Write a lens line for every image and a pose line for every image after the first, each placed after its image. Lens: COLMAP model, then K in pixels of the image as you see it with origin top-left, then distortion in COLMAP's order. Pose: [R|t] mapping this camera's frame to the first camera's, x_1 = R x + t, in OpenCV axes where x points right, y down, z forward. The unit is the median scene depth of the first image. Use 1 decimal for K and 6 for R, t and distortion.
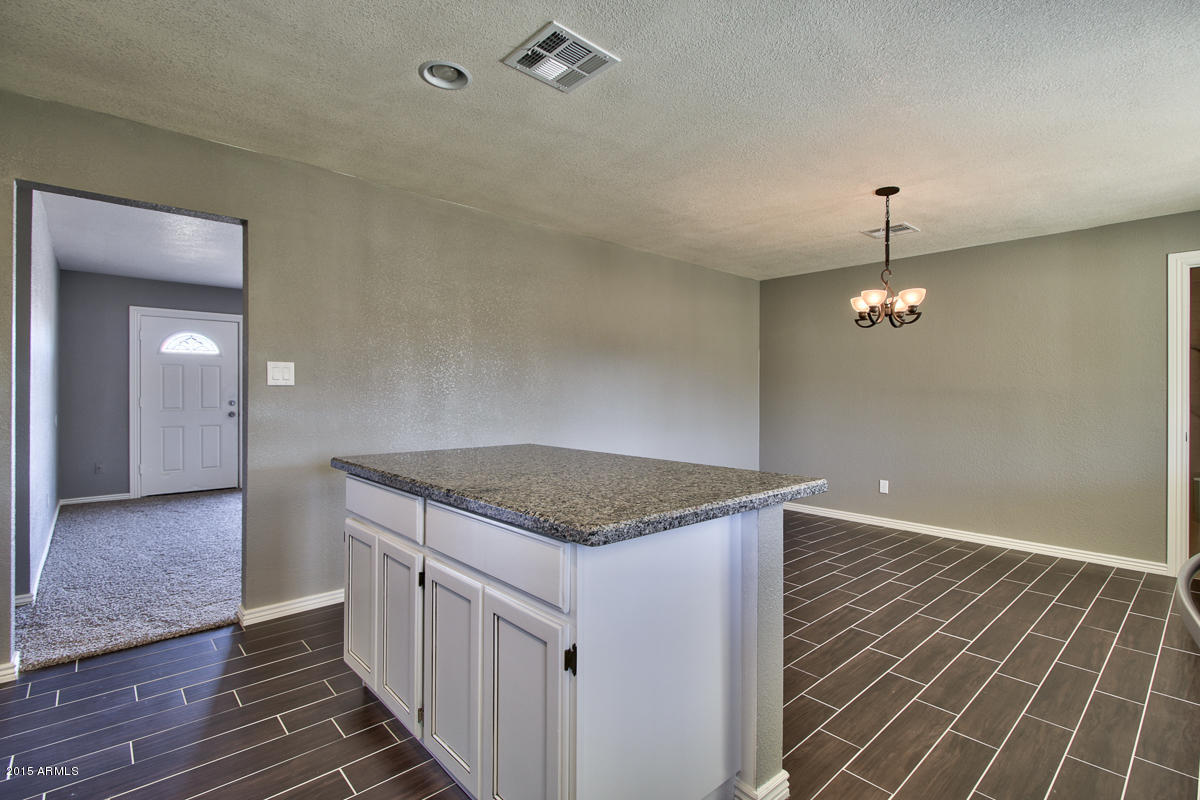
lens RADIAL K [[557.6, 0, 619.0], [0, 557.6, 393.5], [0, 0, 1]] dist [0.012251, -0.009001]
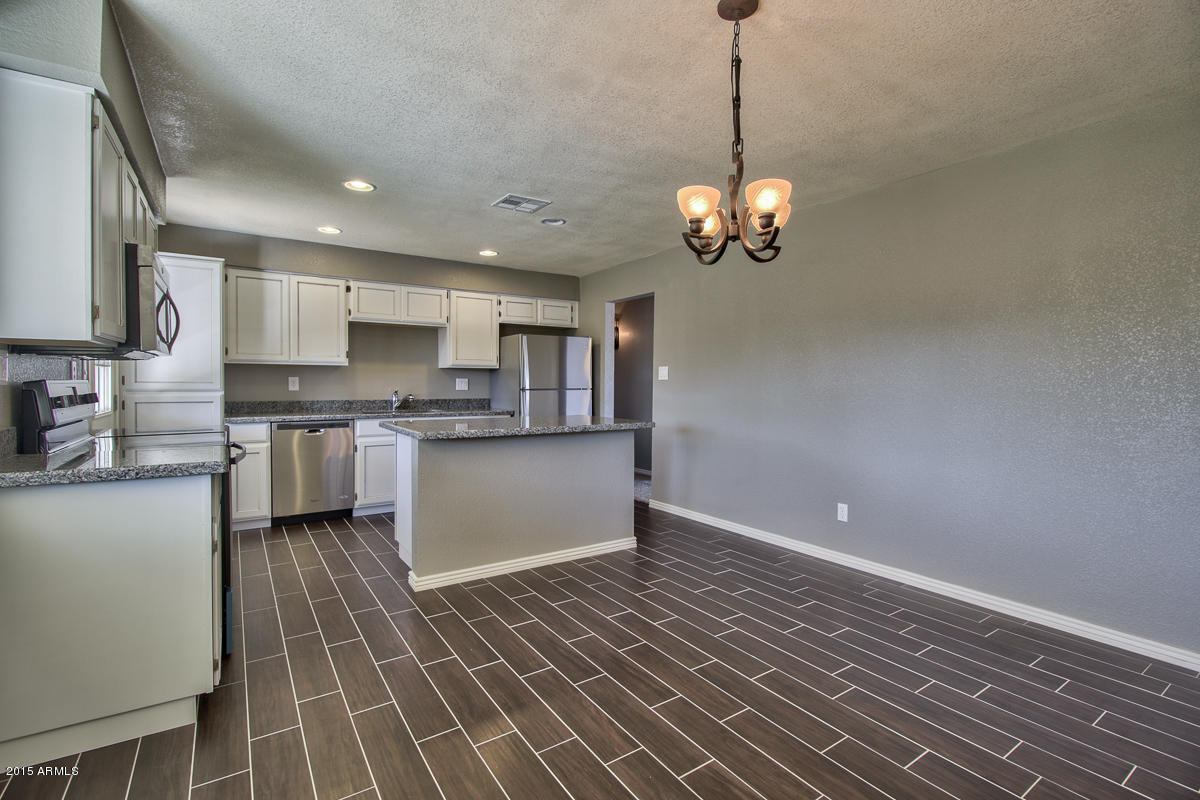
lens RADIAL K [[557.6, 0, 589.0], [0, 557.6, 395.3], [0, 0, 1]] dist [0.012251, -0.009001]
pose [[-0.179366, 0.017549, -0.983626, 1.648983], [-0.007404, 0.999788, 0.019188, 0.001954], [0.983755, 0.010724, -0.179198, 1.529336]]
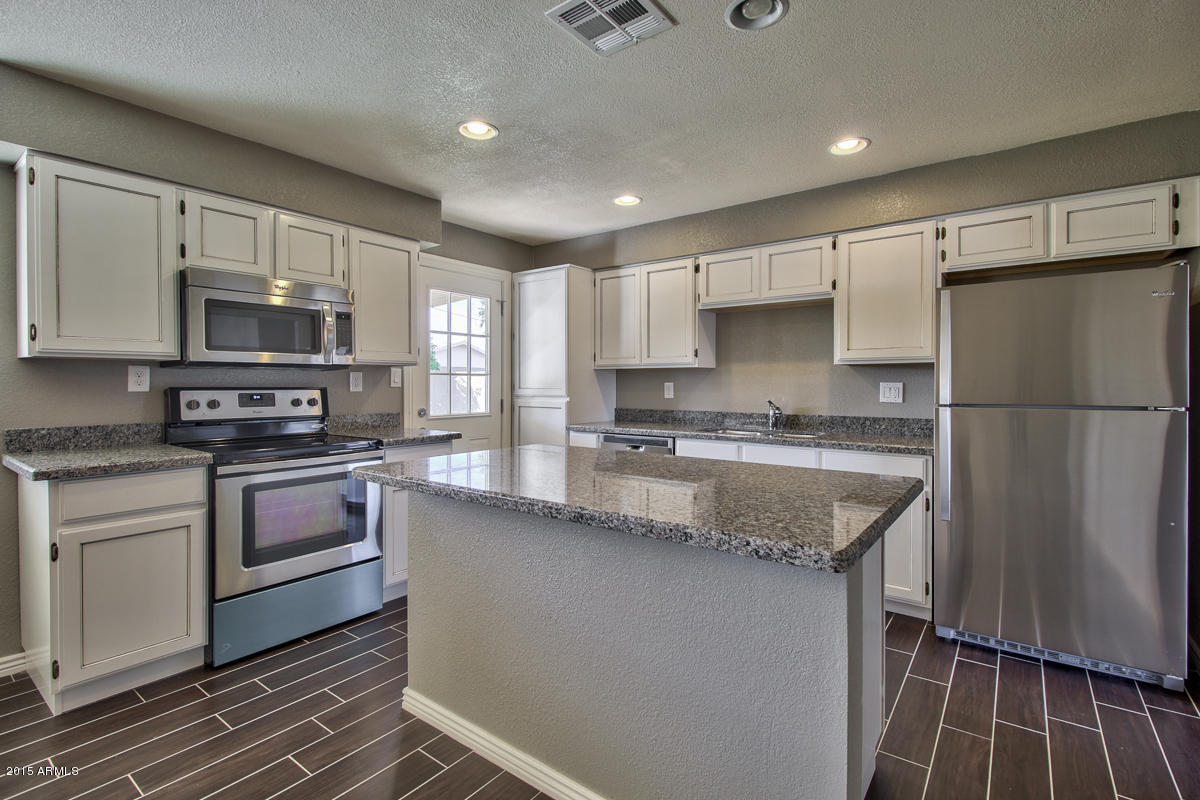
lens RADIAL K [[557.6, 0, 581.1], [0, 557.6, 392.0], [0, 0, 1]] dist [0.012251, -0.009001]
pose [[-0.988158, -0.003938, -0.153392, 0.101625], [-0.006167, 0.999882, 0.014054, -0.013719], [0.153319, 0.014834, -0.988065, 1.864063]]
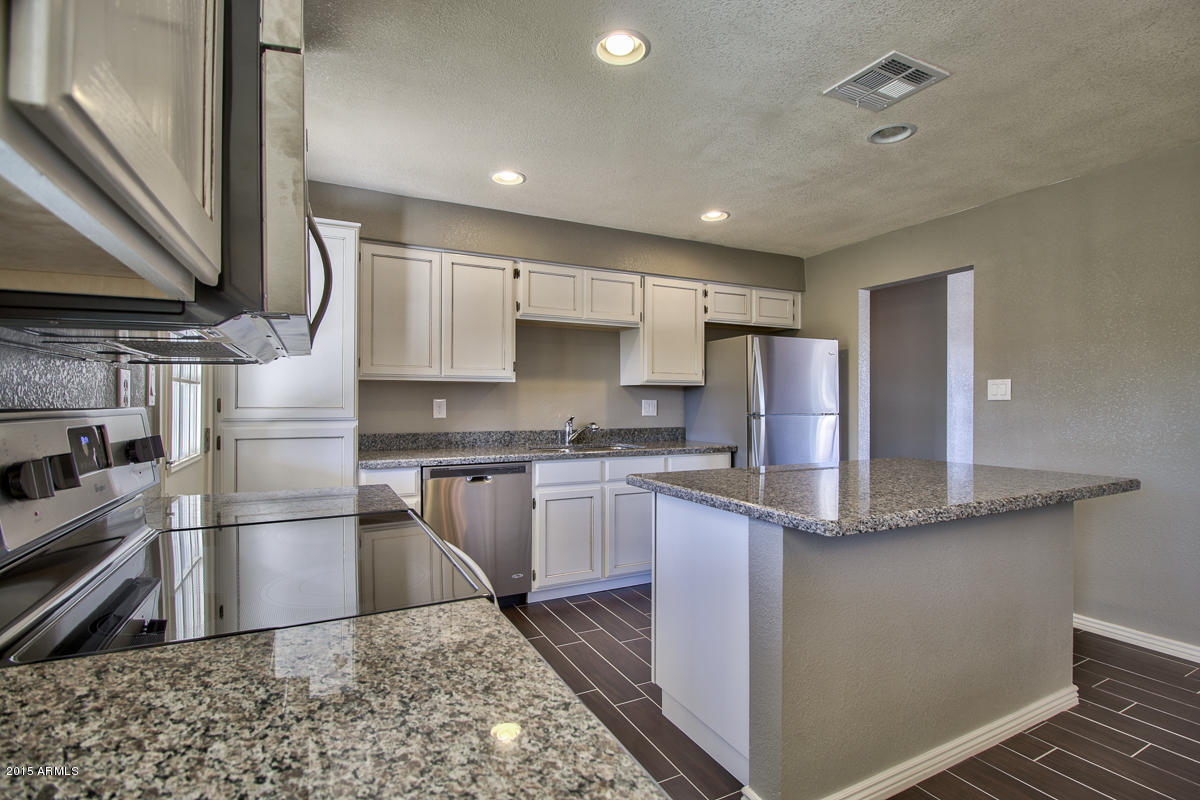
lens RADIAL K [[557.6, 0, 593.6], [0, 557.6, 403.3], [0, 0, 1]] dist [0.012251, -0.009001]
pose [[-0.283238, -0.004838, -0.959037, 1.002465], [-0.002939, 0.999987, -0.004177, -0.002540], [0.959045, 0.001636, -0.283249, 0.764181]]
